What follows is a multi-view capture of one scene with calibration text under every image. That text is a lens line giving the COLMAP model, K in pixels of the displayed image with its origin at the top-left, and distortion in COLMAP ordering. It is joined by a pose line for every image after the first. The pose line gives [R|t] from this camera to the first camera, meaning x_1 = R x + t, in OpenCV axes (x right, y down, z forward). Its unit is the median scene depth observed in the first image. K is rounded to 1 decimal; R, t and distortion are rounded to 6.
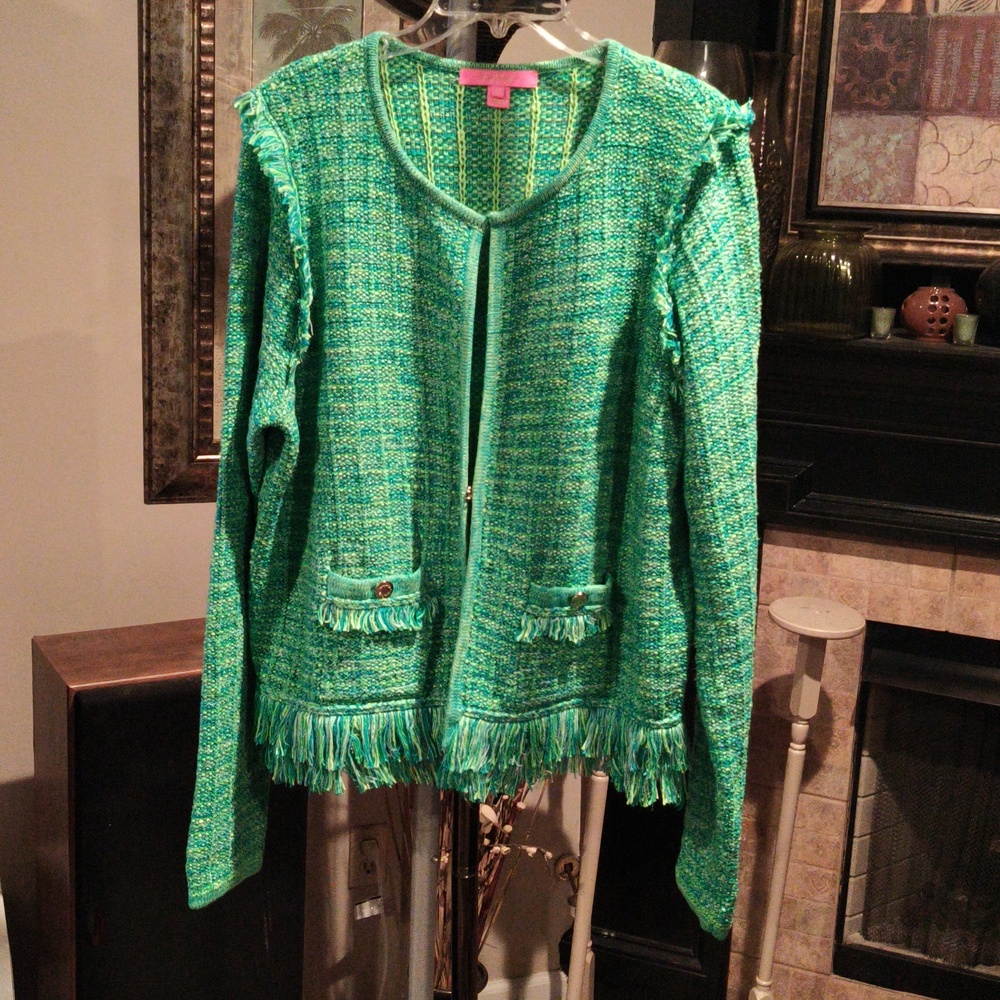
lens RADIAL K [[1553.1, 0, 489.9], [0, 1553.1, 483.3], [0, 0, 1]] dist [0.261933, -1.098532]
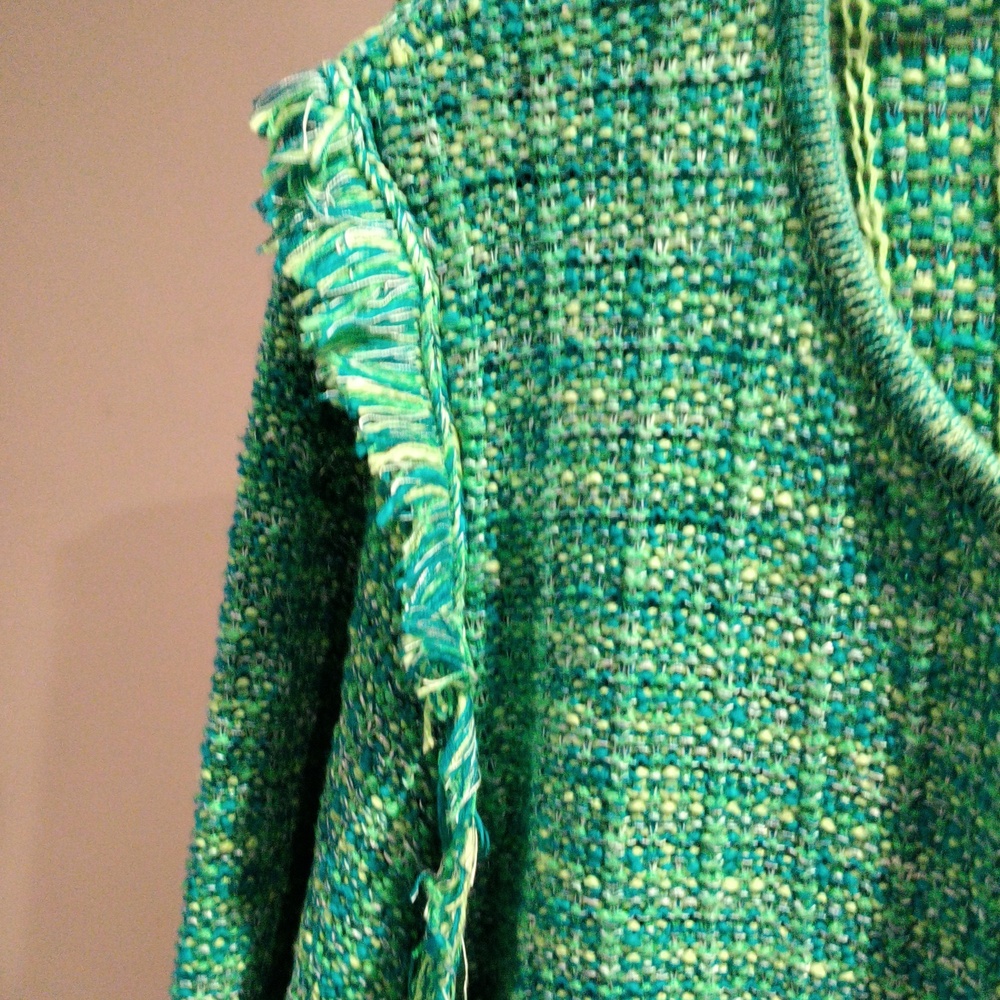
lens RADIAL K [[1553.1, 0, 489.9], [0, 1553.1, 483.3], [0, 0, 1]] dist [0.261933, -1.098532]
pose [[0.963769, 0.092723, -0.250103, -0.051888], [-0.095194, 0.995456, 0.002226, -0.178382], [0.249173, 0.021663, 0.968217, 0.733049]]
